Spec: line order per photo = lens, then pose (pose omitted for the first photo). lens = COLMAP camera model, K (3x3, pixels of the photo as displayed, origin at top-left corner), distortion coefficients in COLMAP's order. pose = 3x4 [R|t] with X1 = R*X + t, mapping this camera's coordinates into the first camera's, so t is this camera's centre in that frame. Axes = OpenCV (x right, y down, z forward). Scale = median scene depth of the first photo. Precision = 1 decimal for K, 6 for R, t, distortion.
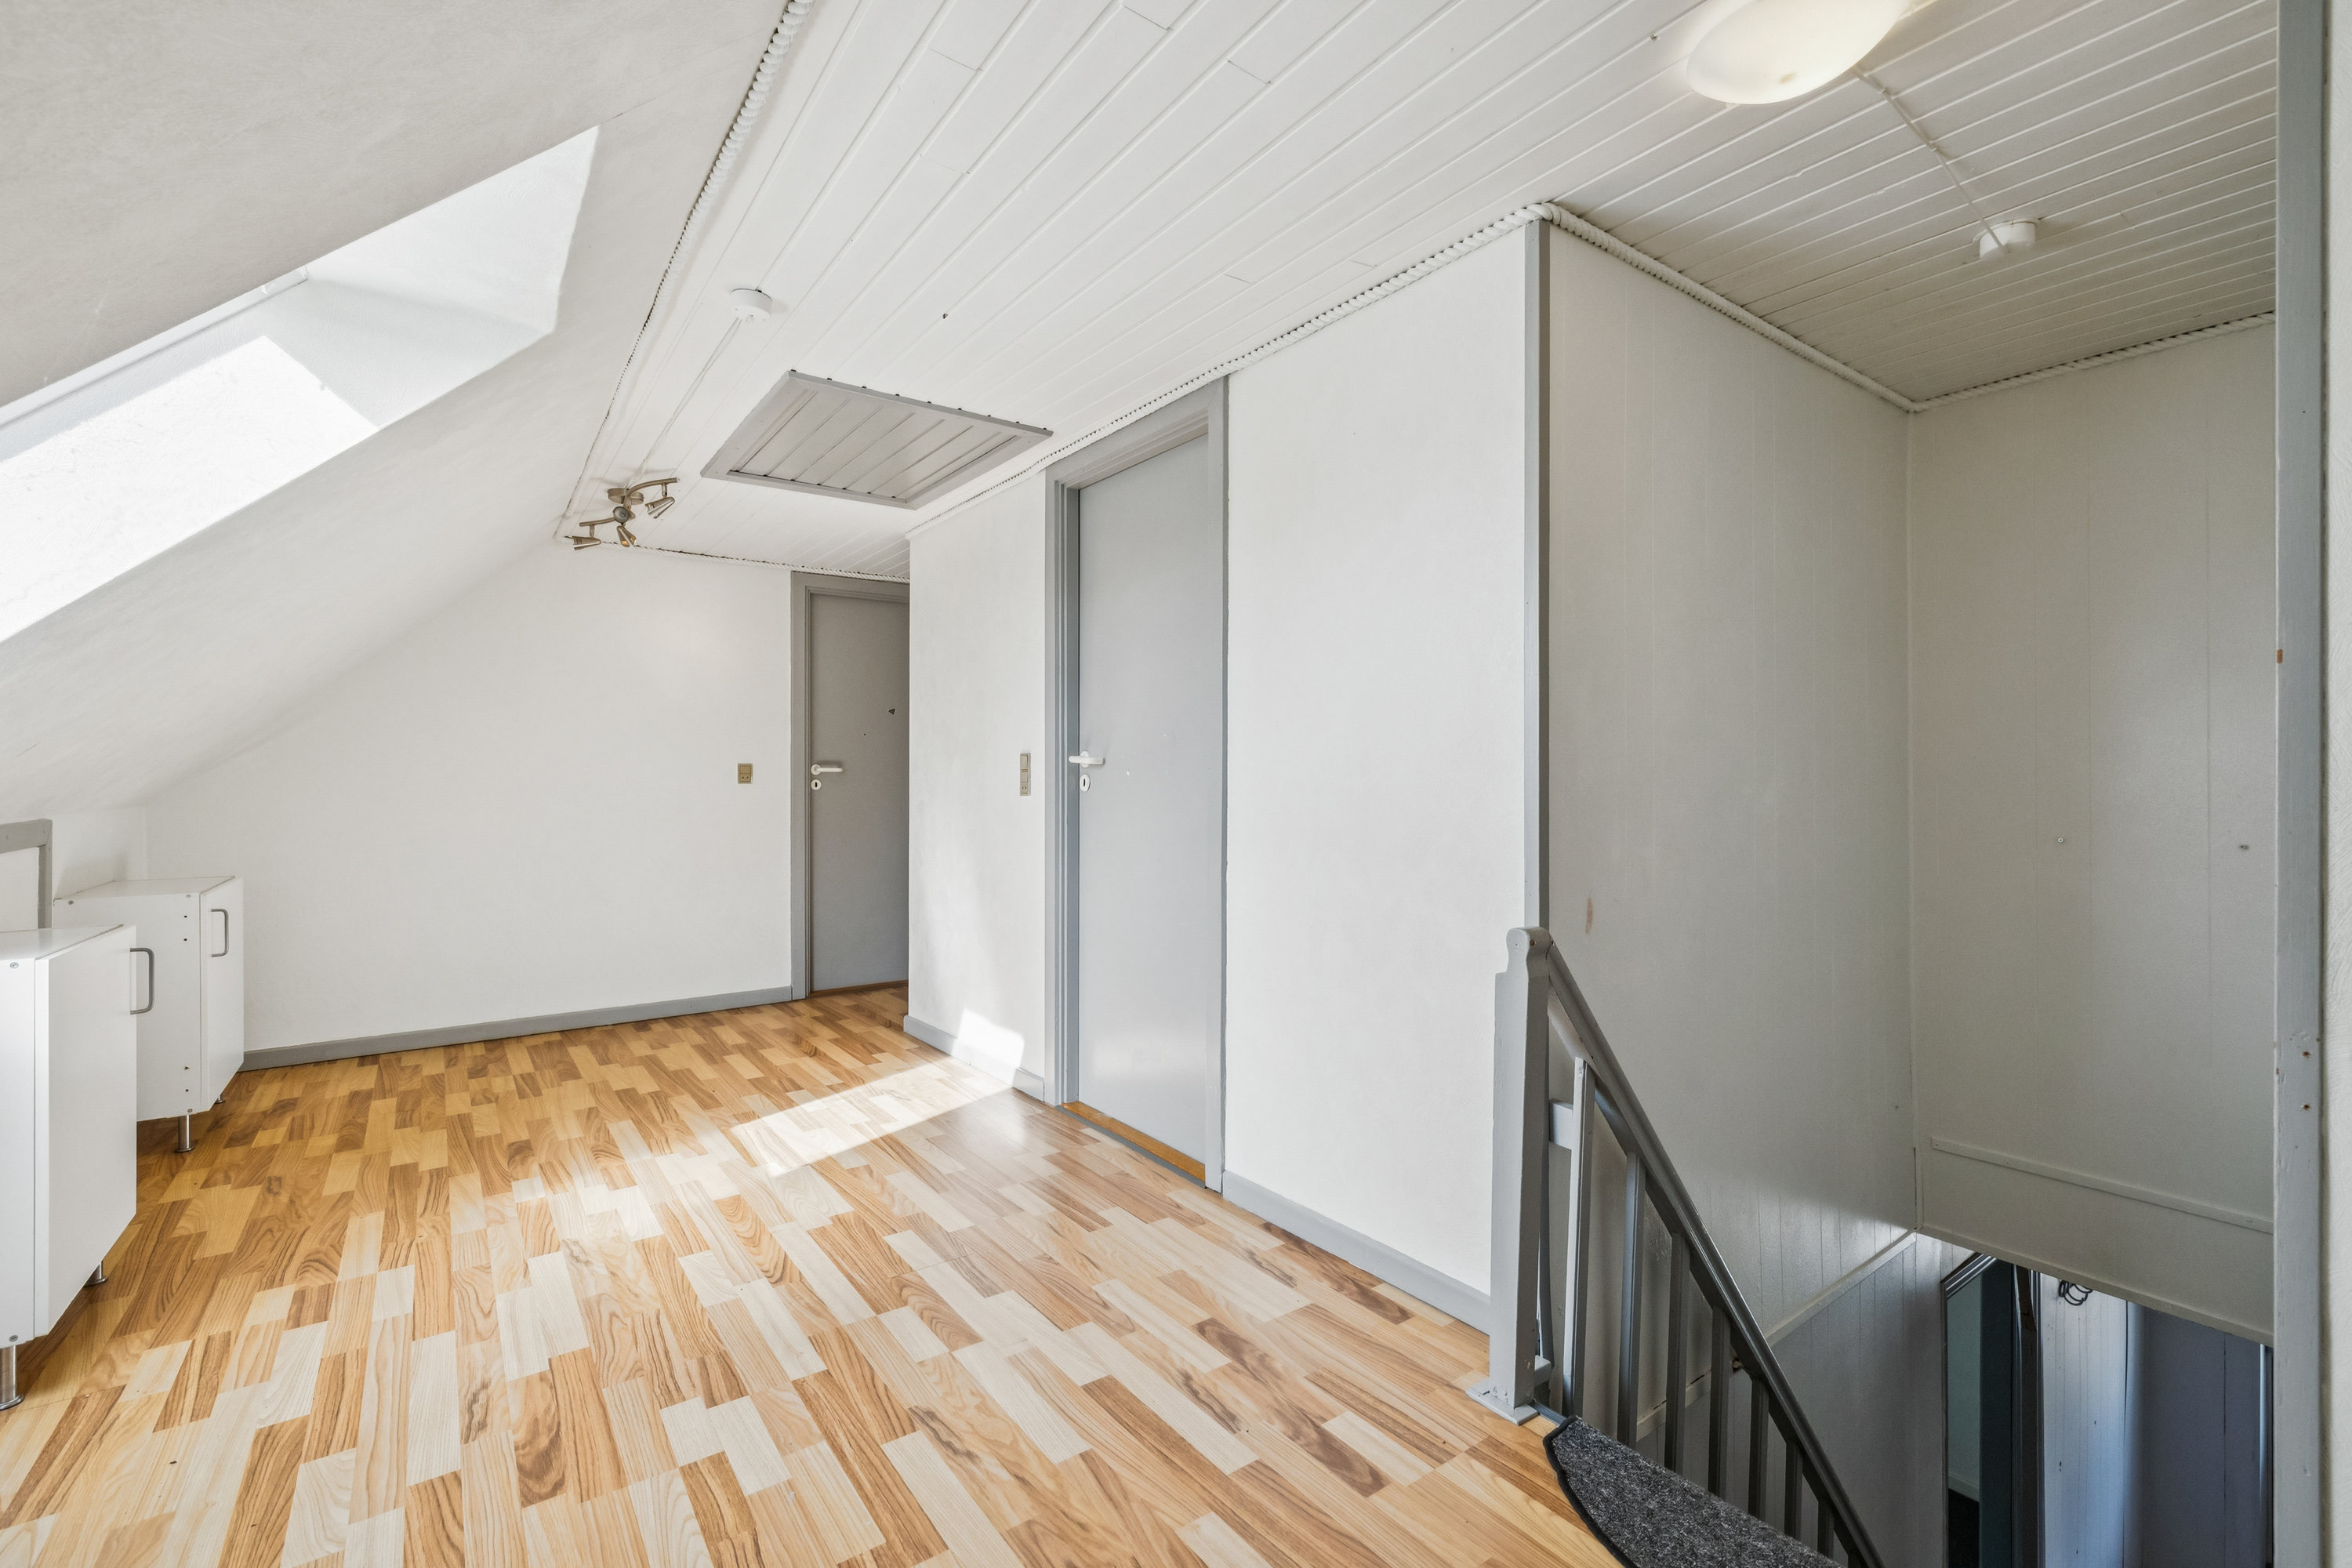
lens RADIAL K [[1004.9, 0, 1175.8], [0, 1004.9, 788.4], [0, 0, 1]] dist [0.003382, -0.000621]
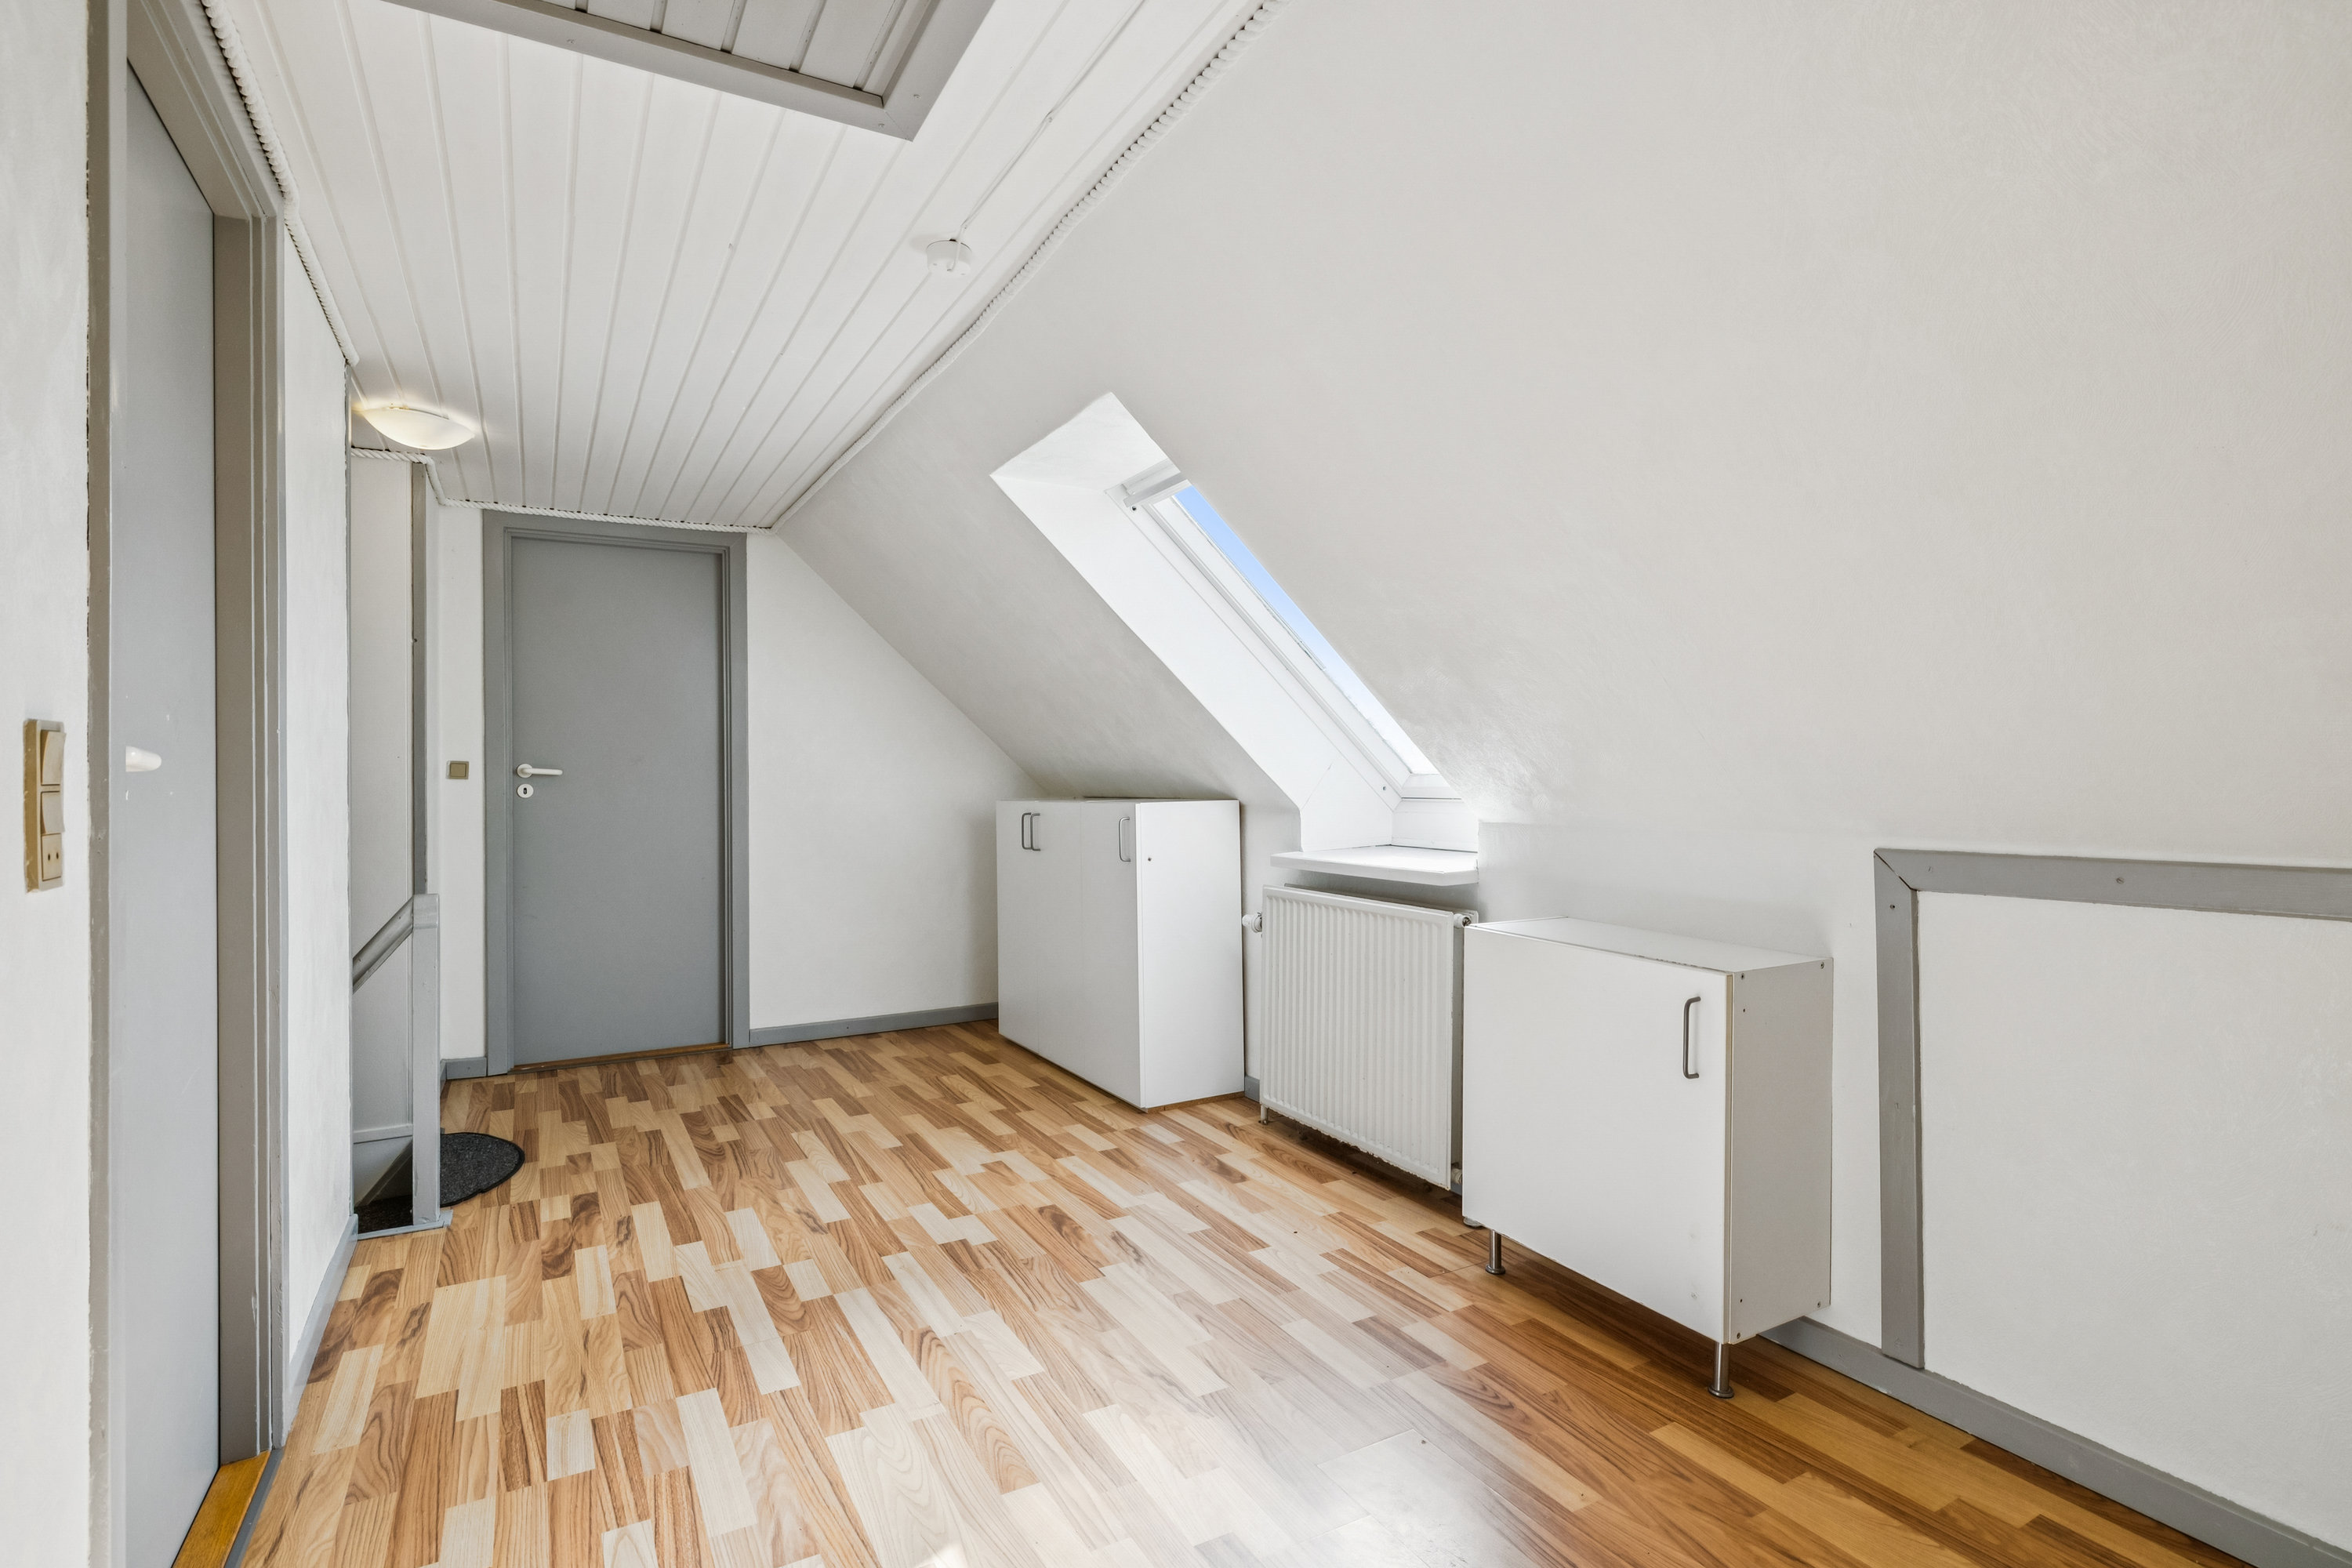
lens RADIAL K [[1152.2, 0, 1176.0], [0, 1152.2, 780.1], [0, 0, 1]] dist [0.004858, 0.000638]
pose [[-0.992803, 0.008524, 0.119452, -0.814600], [0.010517, 0.999816, 0.016058, -0.037951], [-0.119293, 0.017198, -0.992710, 2.176159]]
